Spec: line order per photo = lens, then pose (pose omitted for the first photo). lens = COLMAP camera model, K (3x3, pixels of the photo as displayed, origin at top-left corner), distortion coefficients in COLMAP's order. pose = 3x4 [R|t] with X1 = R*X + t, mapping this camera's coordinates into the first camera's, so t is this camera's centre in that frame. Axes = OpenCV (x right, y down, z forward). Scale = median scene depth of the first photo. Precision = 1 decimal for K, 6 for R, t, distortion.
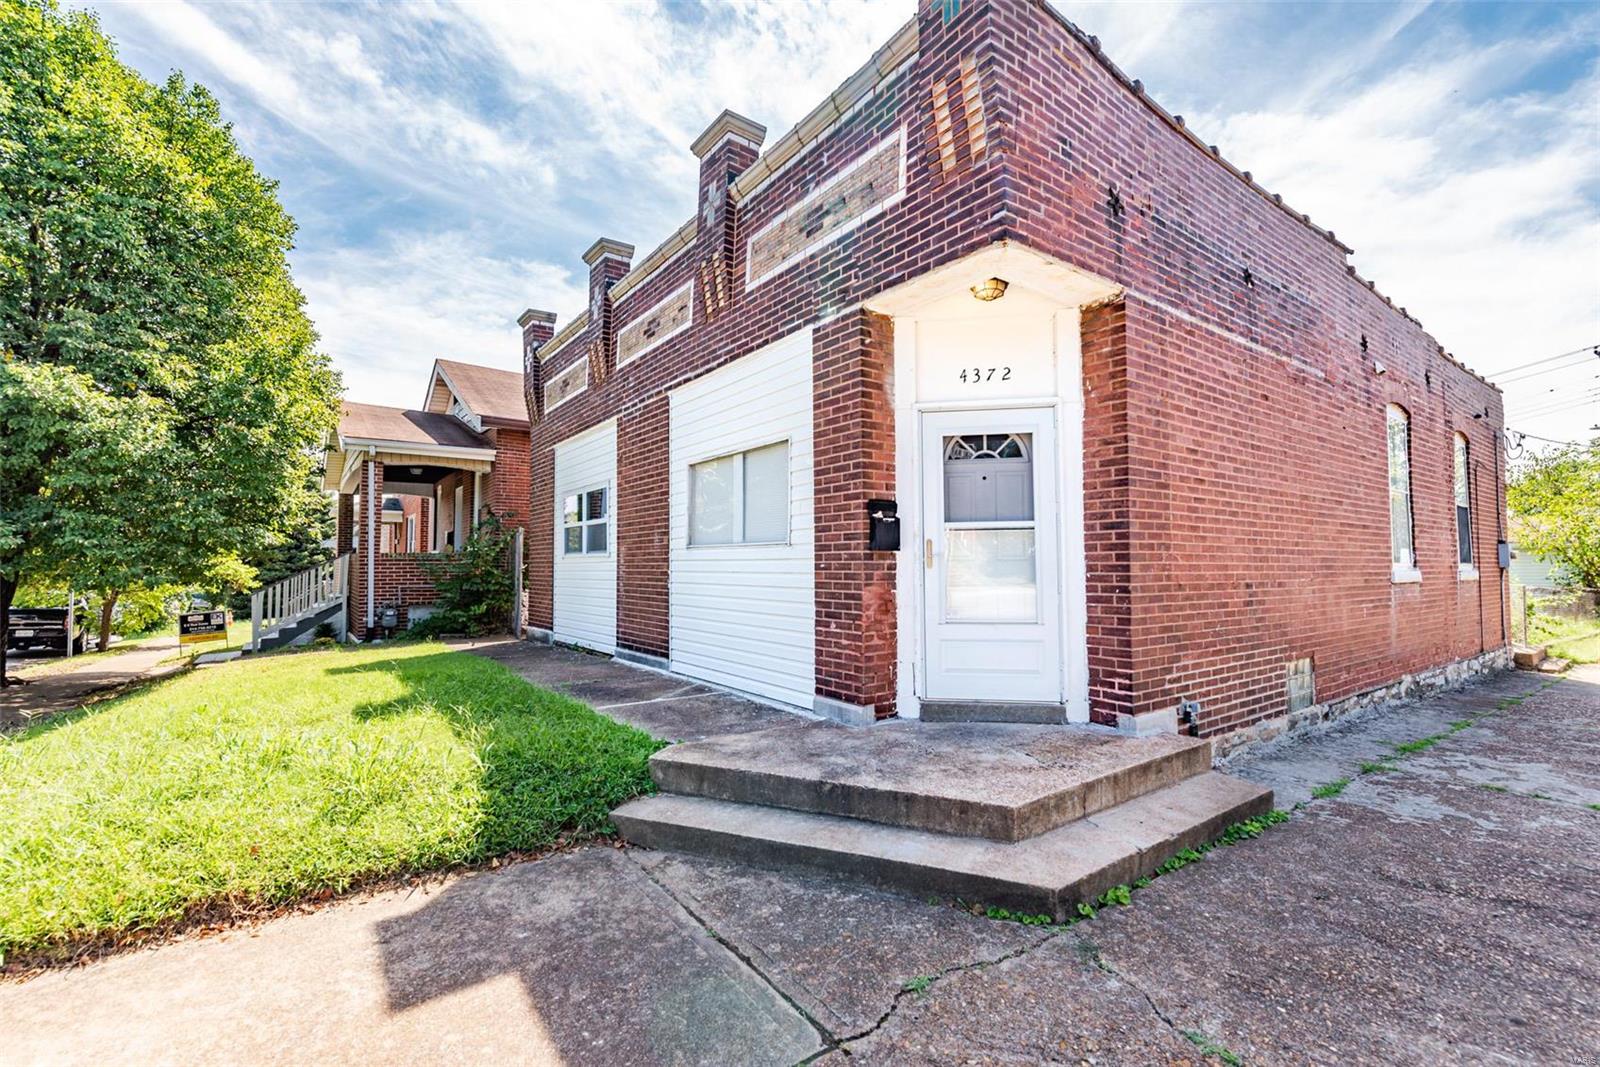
lens RADIAL K [[701.6, 0, 787.5], [0, 701.6, 534.5], [0, 0, 1]] dist [0.002604, 0.000153]
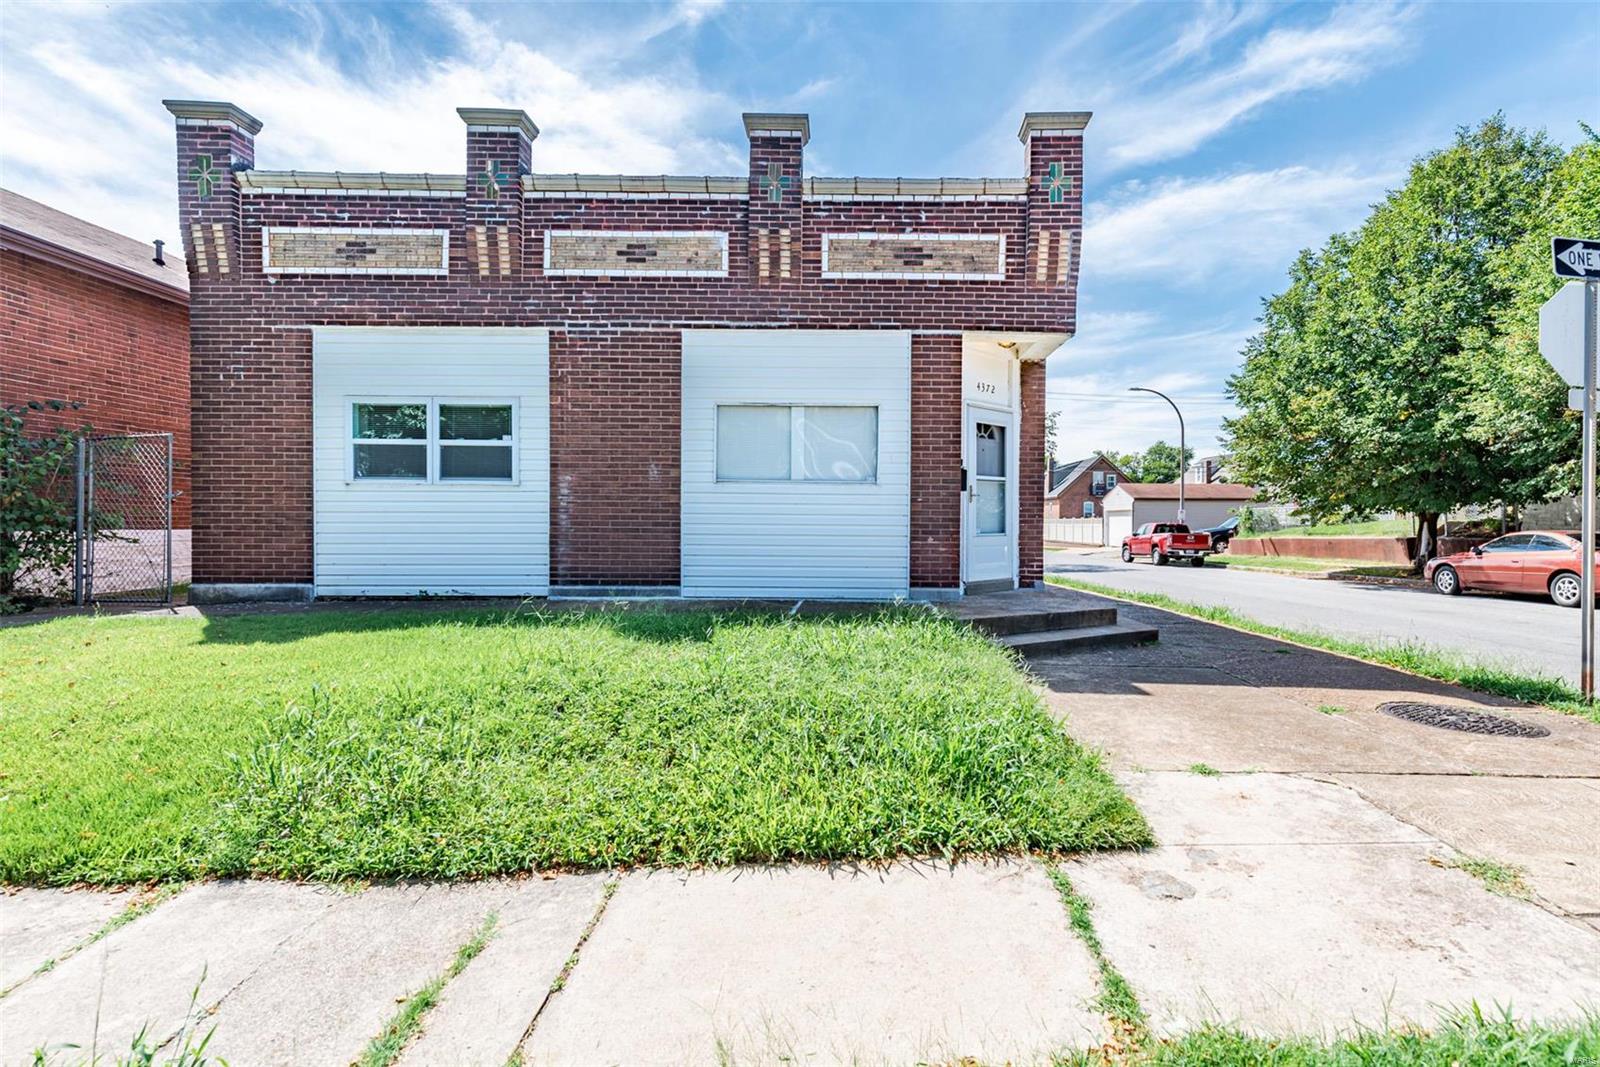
lens RADIAL K [[828.2, 0, 800.0], [0, 828.2, 533.5], [0, 0, 1]] dist [0.000375, 0.000130]
pose [[0.575345, -0.004907, 0.817896, -1.445812], [-0.045468, 0.998244, 0.037973, 0.057799], [-0.816646, -0.059036, 0.574111, 0.191851]]
